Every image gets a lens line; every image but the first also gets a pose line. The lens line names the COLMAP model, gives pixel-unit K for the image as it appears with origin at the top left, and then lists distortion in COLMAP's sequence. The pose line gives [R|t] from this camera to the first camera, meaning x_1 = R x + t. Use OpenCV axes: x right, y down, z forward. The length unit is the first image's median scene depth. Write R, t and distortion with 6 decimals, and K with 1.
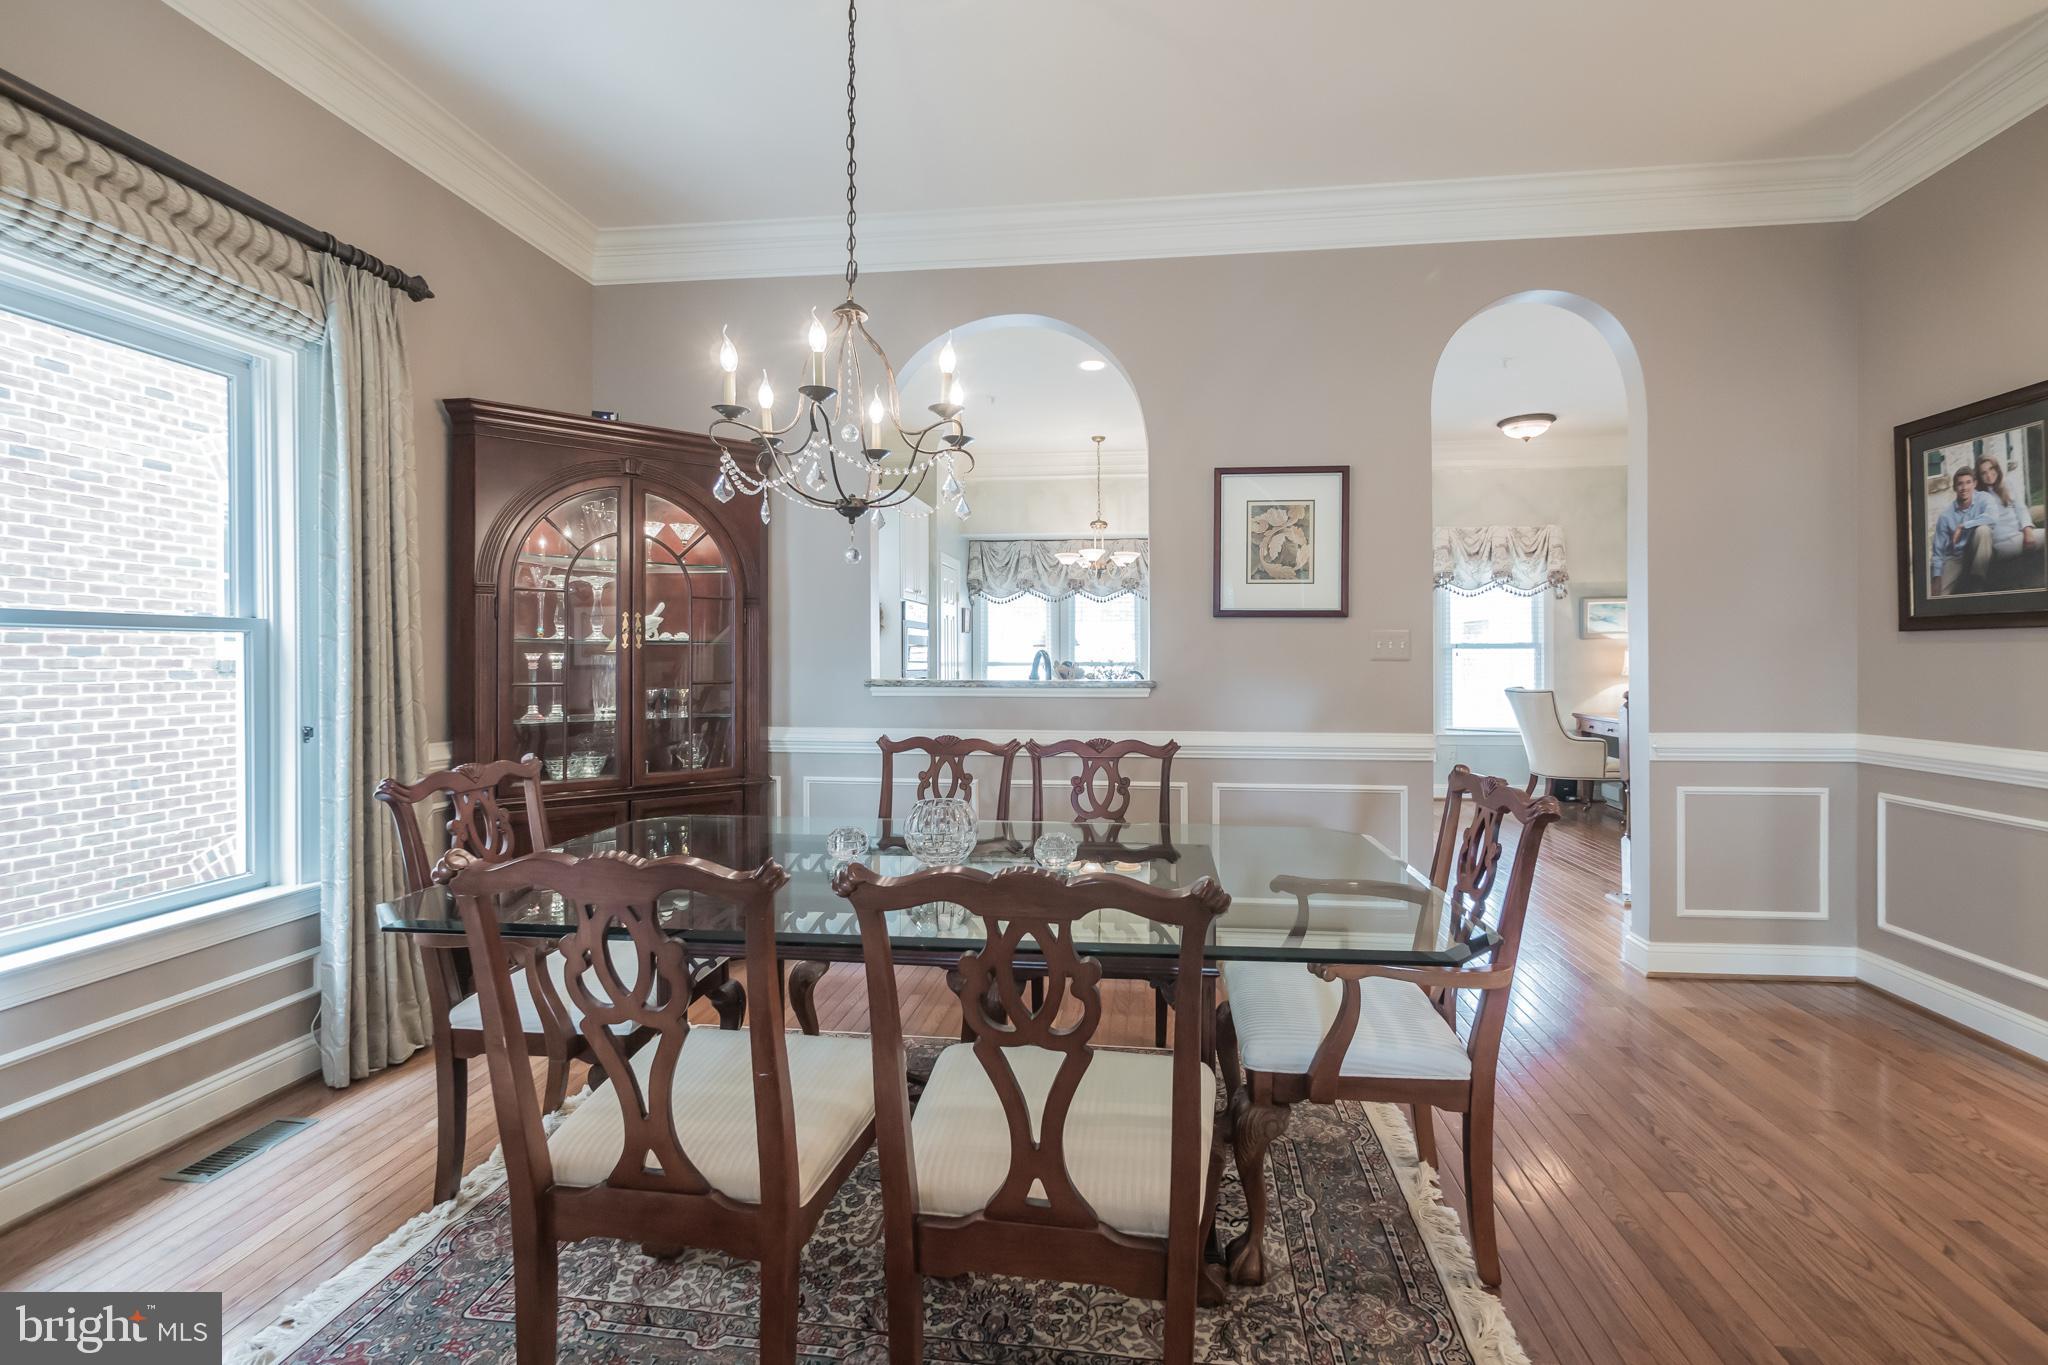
lens RADIAL K [[871.6, 0, 1033.2], [0, 871.6, 663.4], [0, 0, 1]] dist [-0.001026, -0.000628]
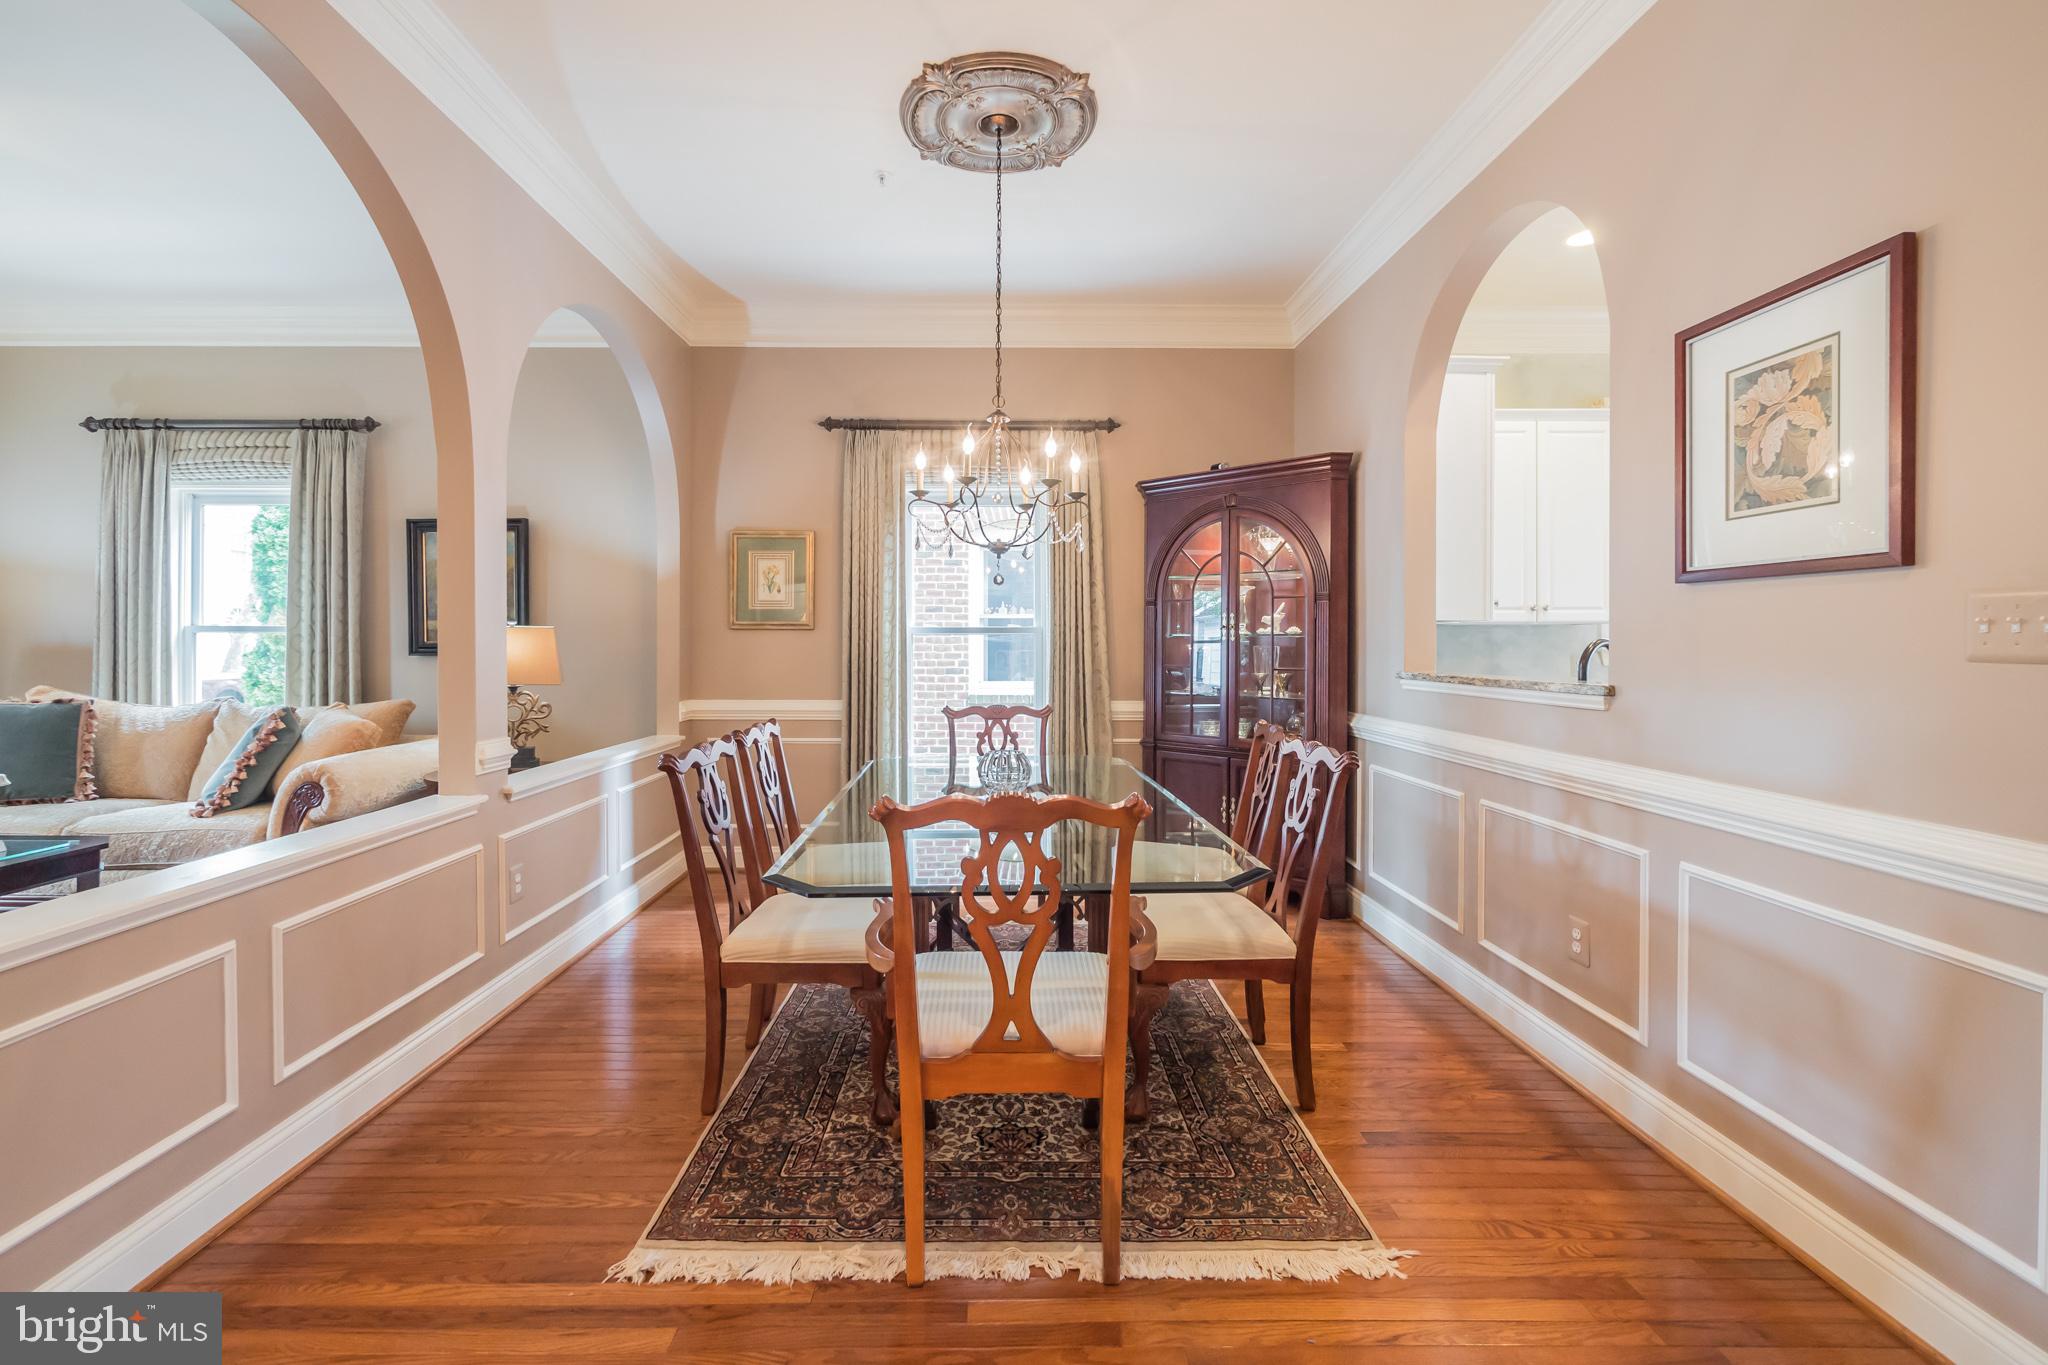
lens RADIAL K [[873.6, 0, 996.7], [0, 873.6, 647.0], [0, 0, 1]] dist [-0.002221, -0.000339]
pose [[0.145924, 0.004268, -0.989287, 0.744063], [-0.005337, 0.999980, 0.003526, -0.009472], [0.989281, 0.004765, 0.145944, 0.461430]]
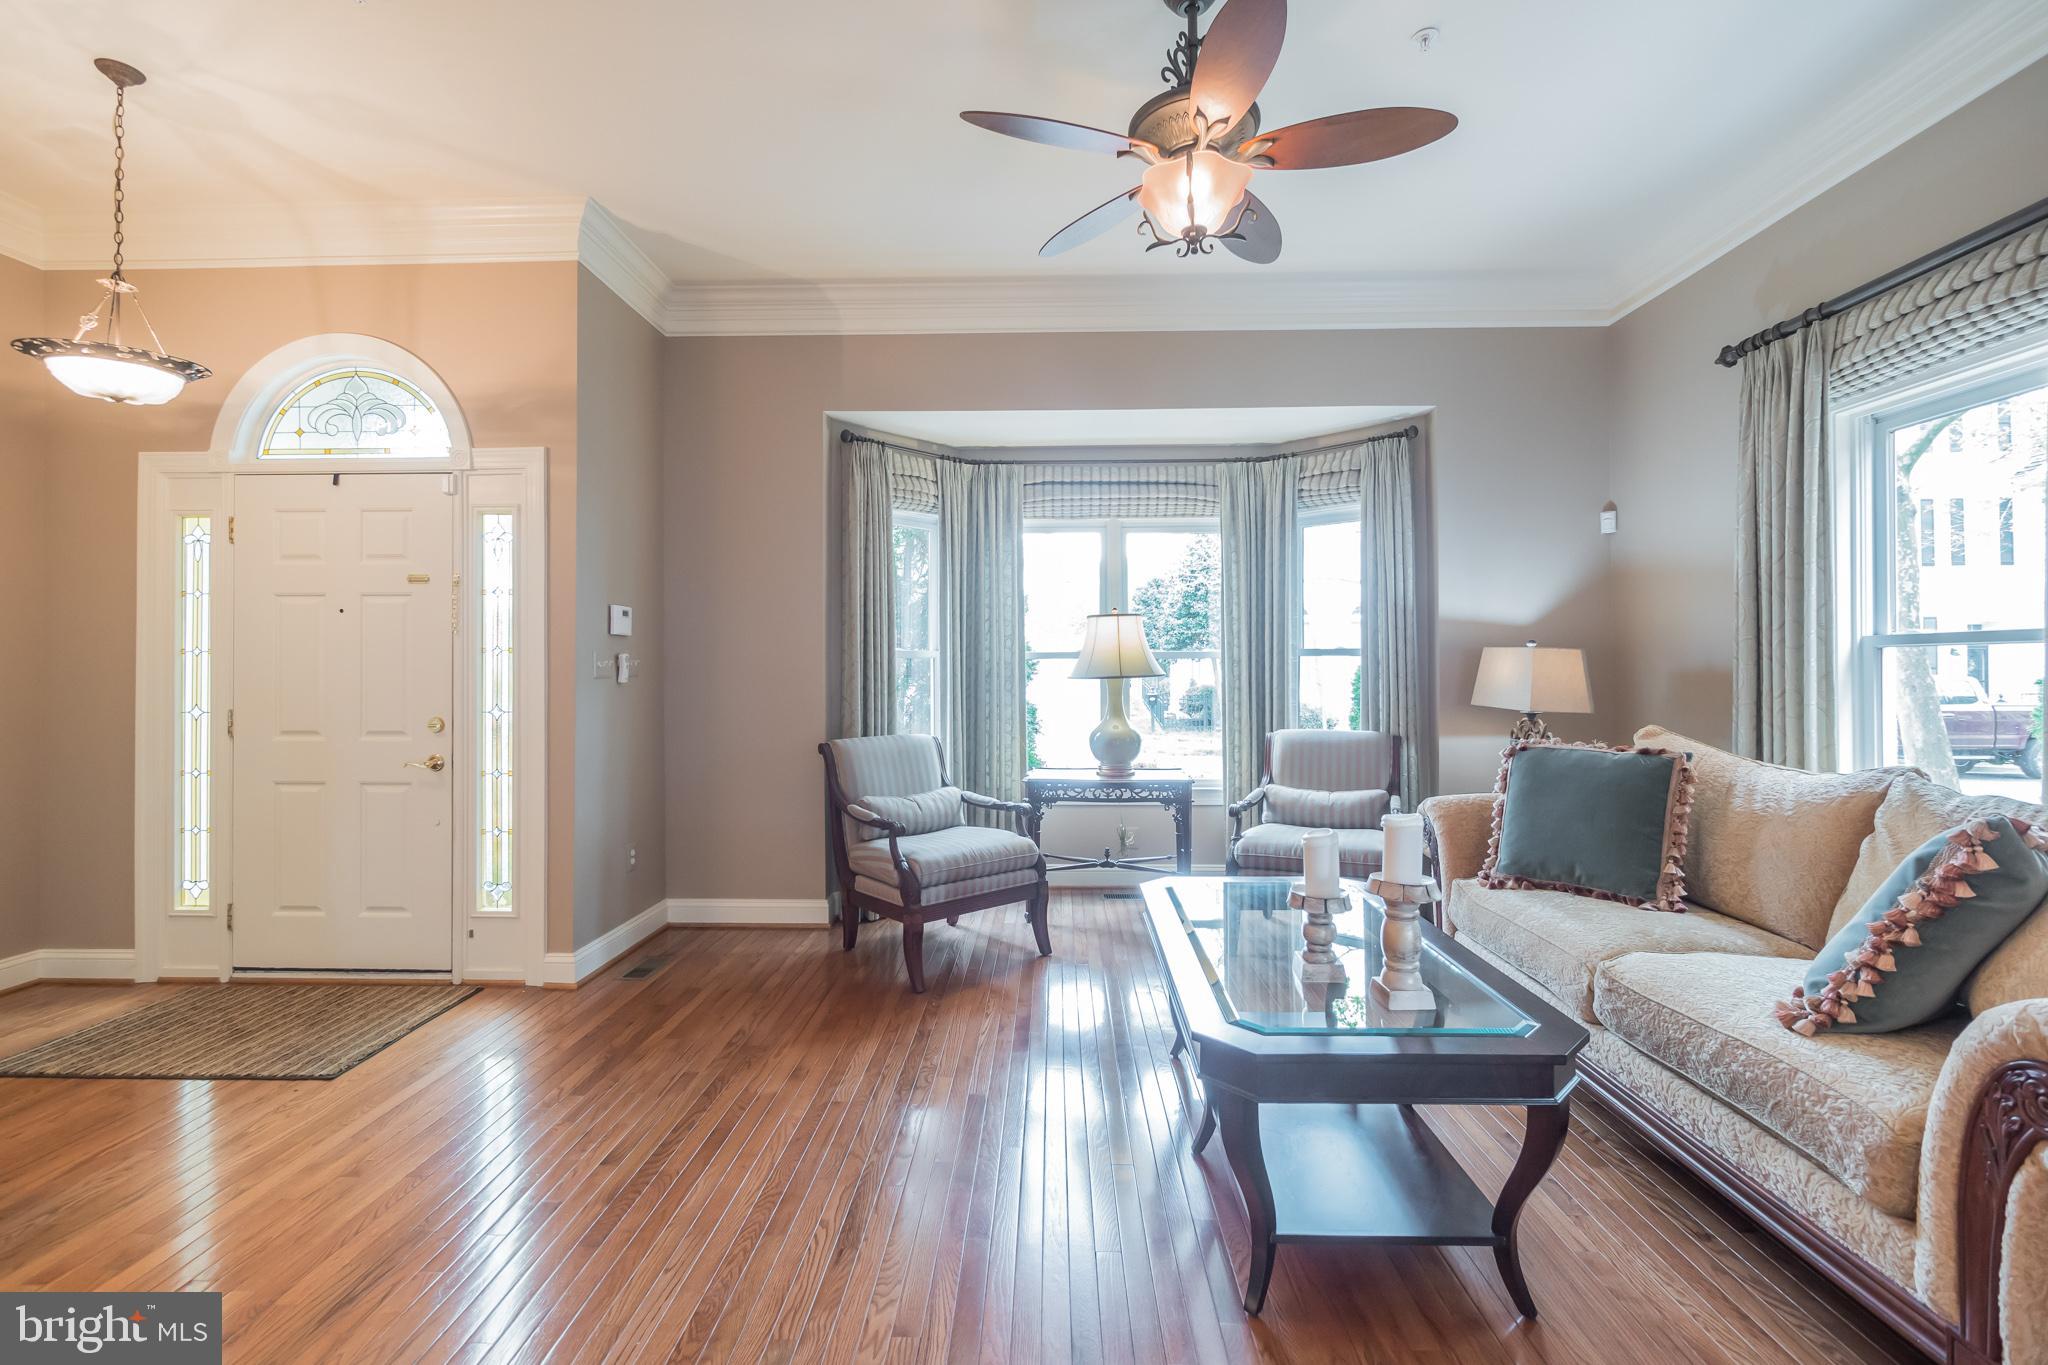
lens RADIAL K [[871.6, 0, 1033.2], [0, 871.6, 663.4], [0, 0, 1]] dist [-0.001026, -0.000628]
pose [[-0.992843, 0.007723, -0.119176, 0.073533], [0.008468, 0.999948, -0.005746, -0.006937], [0.119126, -0.006714, -0.992856, 0.121783]]
